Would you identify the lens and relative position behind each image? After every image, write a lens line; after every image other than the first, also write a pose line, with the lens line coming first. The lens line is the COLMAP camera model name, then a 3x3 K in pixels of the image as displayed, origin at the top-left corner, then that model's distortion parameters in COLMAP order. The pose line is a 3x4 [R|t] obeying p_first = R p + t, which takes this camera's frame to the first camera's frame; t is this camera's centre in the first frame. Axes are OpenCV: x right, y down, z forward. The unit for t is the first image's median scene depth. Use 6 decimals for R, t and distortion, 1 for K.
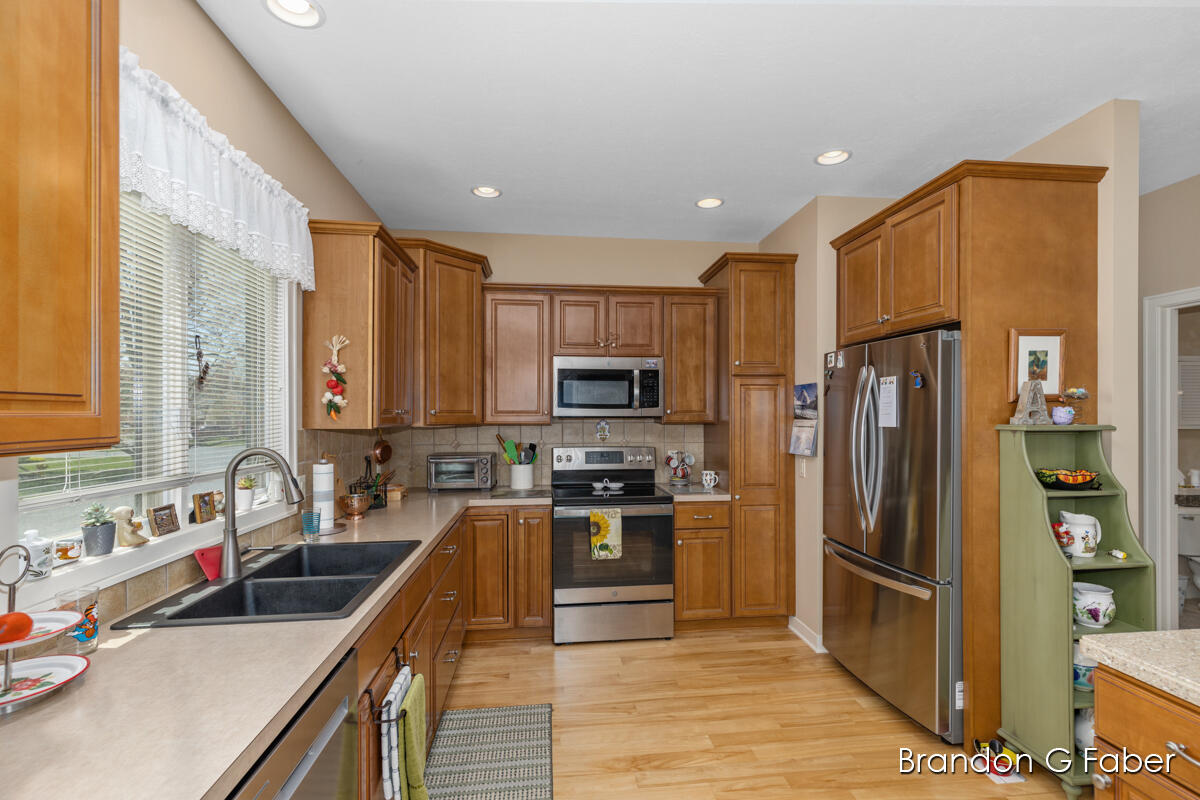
lens RADIAL K [[545.2, 0, 614.7], [0, 545.2, 413.2], [0, 0, 1]] dist [-0.000918, 0.000674]
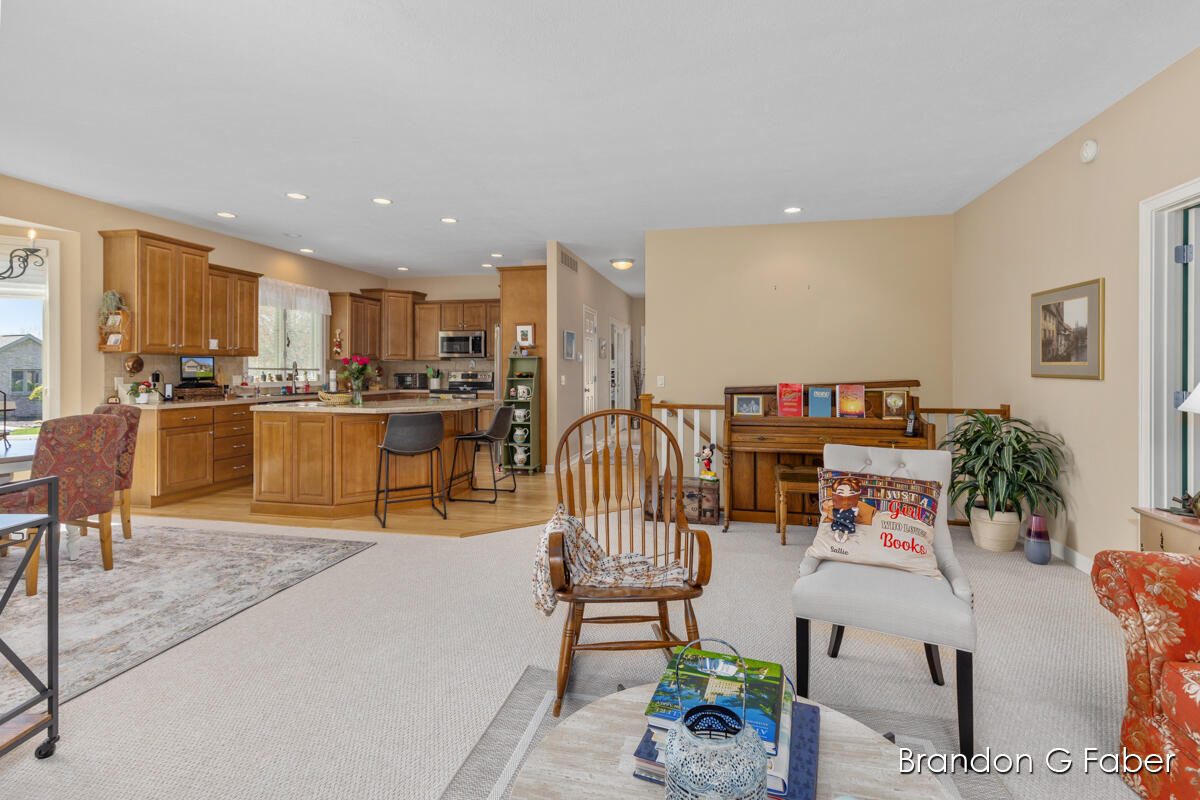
lens RADIAL K [[545.2, 0, 613.6], [0, 545.2, 372.2], [0, 0, 1]] dist [-0.000918, 0.000674]
pose [[0.951324, 0.004044, -0.308165, 1.556838], [-0.002048, 0.999975, 0.006800, 0.062640], [0.308185, -0.005837, 0.951309, -1.175553]]
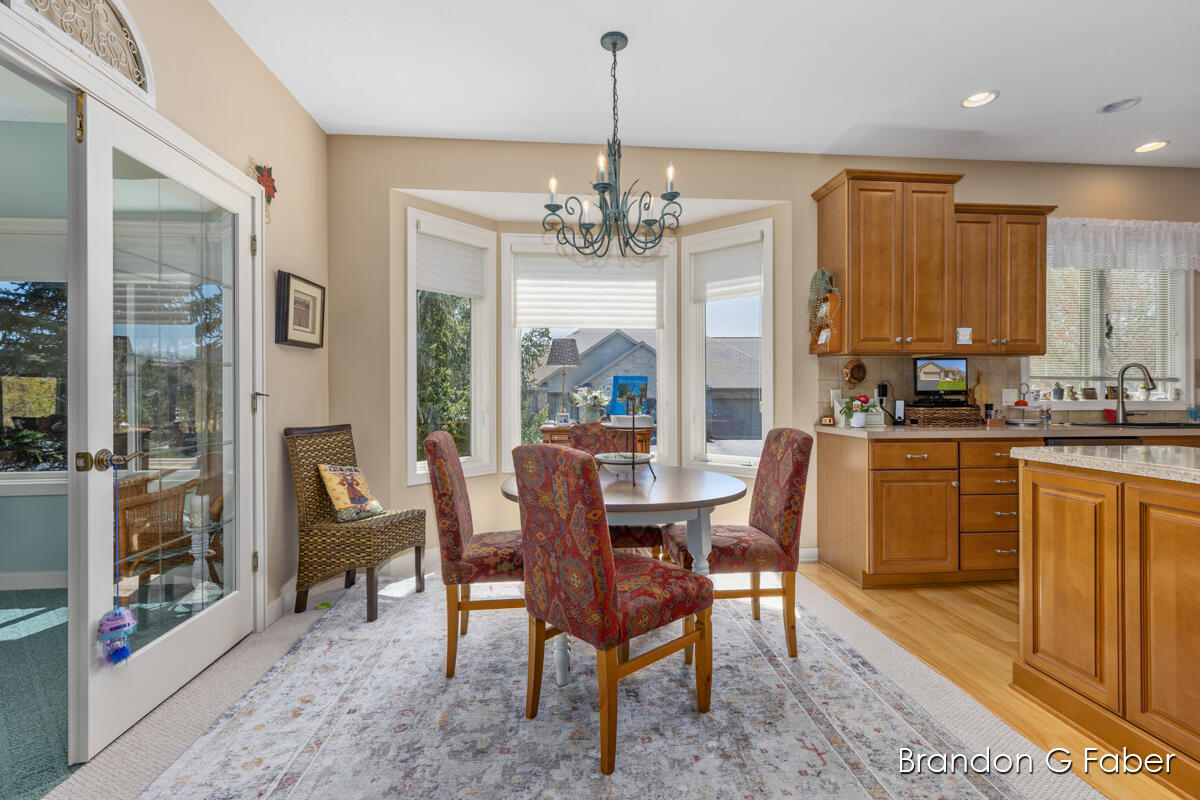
lens RADIAL K [[545.2, 0, 602.5], [0, 545.2, 390.9], [0, 0, 1]] dist [-0.000918, 0.000674]
pose [[-0.029155, -0.004915, -0.999563, 0.855806], [0.003194, 0.999982, -0.005011, 0.098931], [0.999570, -0.003339, -0.029139, -0.561330]]
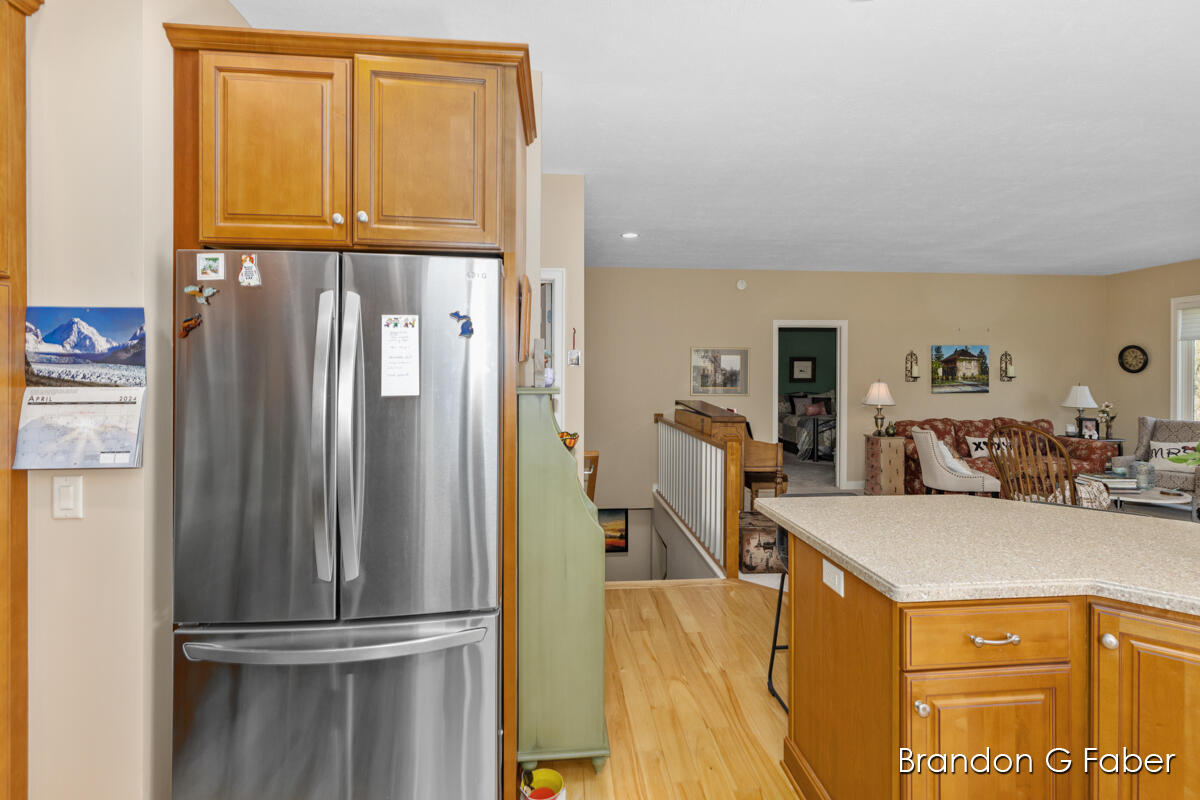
lens RADIAL K [[545.2, 0, 606.0], [0, 545.2, 373.9], [0, 0, 1]] dist [-0.000918, 0.000674]
pose [[0.033996, 0.003084, 0.999417, -0.085545], [-0.002577, 0.999992, -0.002998, 0.001455], [-0.999419, -0.002473, 0.034004, 0.592367]]
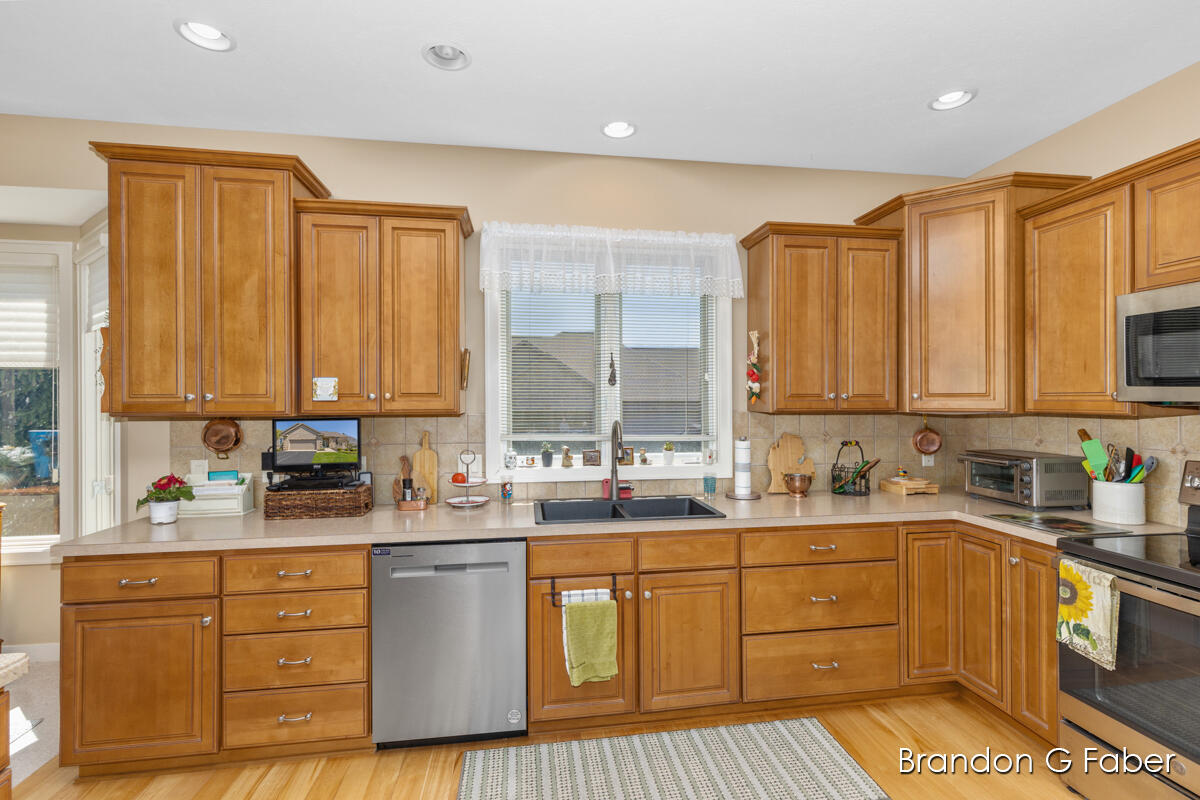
lens RADIAL K [[545.2, 0, 580.5], [0, 545.2, 405.0], [0, 0, 1]] dist [-0.000918, 0.000674]
pose [[0.040340, 0.001324, -0.999185, 0.522320], [0.004816, 0.999987, 0.001519, 0.008036], [0.999174, -0.004874, 0.040333, 0.459843]]
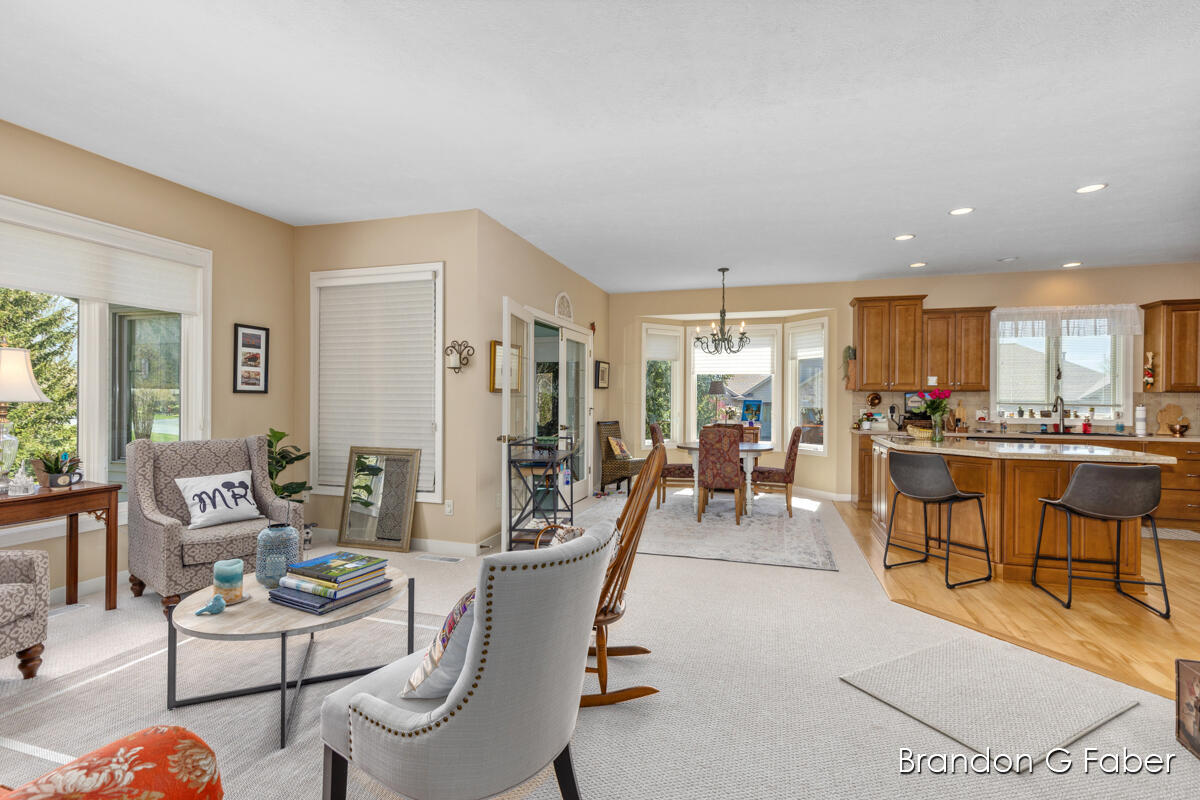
lens RADIAL K [[545.2, 0, 609.0], [0, 545.2, 398.2], [0, 0, 1]] dist [-0.000918, 0.000674]
pose [[-0.395131, -0.005989, -0.918605, 2.044577], [-0.007422, 0.999967, -0.003326, 0.063506], [0.918595, 0.005503, -0.395162, -0.165066]]
